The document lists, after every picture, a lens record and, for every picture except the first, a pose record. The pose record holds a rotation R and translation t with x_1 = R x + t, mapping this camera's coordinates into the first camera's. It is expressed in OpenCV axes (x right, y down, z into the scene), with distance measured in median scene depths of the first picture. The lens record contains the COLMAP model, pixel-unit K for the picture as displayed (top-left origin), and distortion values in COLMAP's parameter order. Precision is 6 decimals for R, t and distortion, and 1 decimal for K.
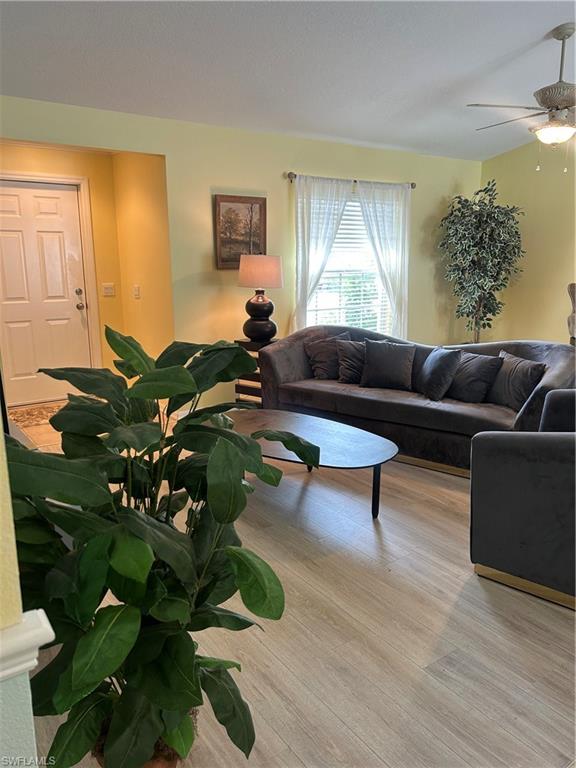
lens RADIAL K [[572.3, 0, 283.7], [0, 572.3, 387.5], [0, 0, 1]] dist [0.047064, -0.049624]
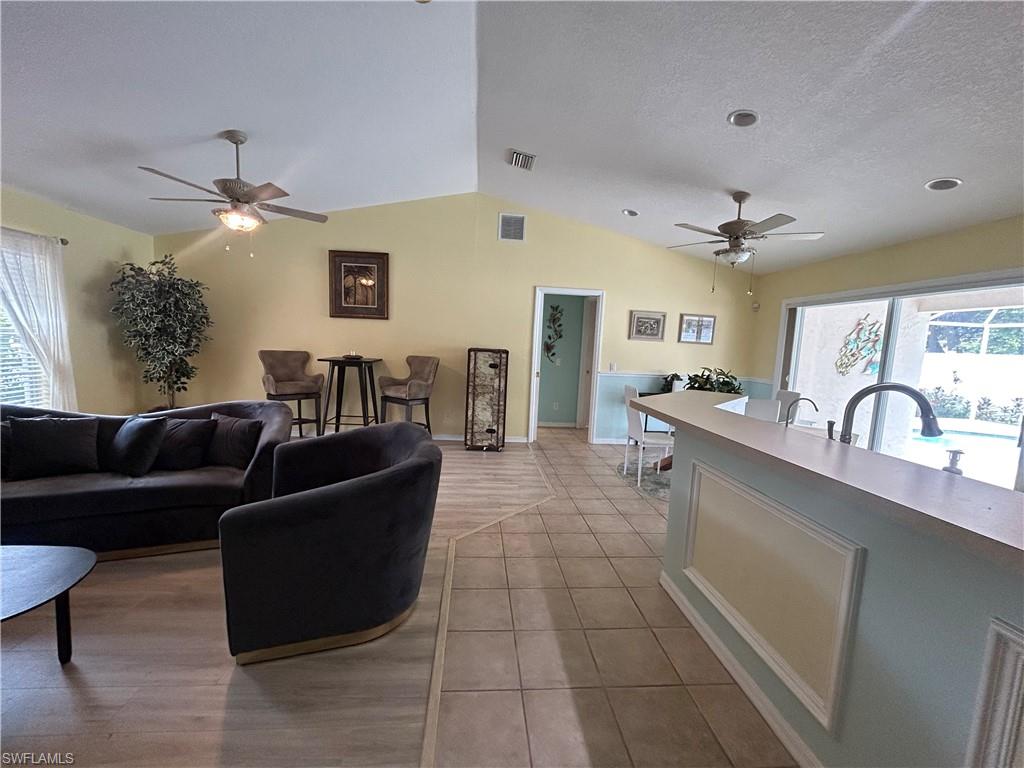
lens RADIAL K [[415.2, 0, 508.3], [0, 415.2, 386.8], [0, 0, 1]] dist [0.005940, -0.001064]
pose [[0.515498, -0.065796, 0.854361, 0.008999], [0.145647, 0.989268, -0.011694, -0.016357], [-0.844422, 0.130463, 0.519548, 0.103043]]
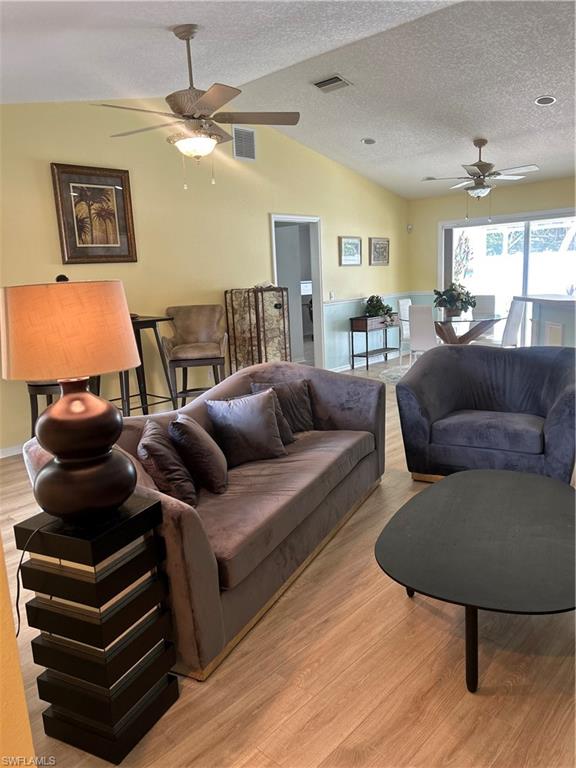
lens RADIAL K [[572.3, 0, 290.3], [0, 572.3, 387.5], [0, 0, 1]] dist [0.047064, -0.049624]
pose [[-0.193392, -0.185363, 0.963452, -0.337542], [0.260332, 0.937096, 0.232548, -0.174293], [-0.945953, 0.295791, -0.132970, 0.736011]]
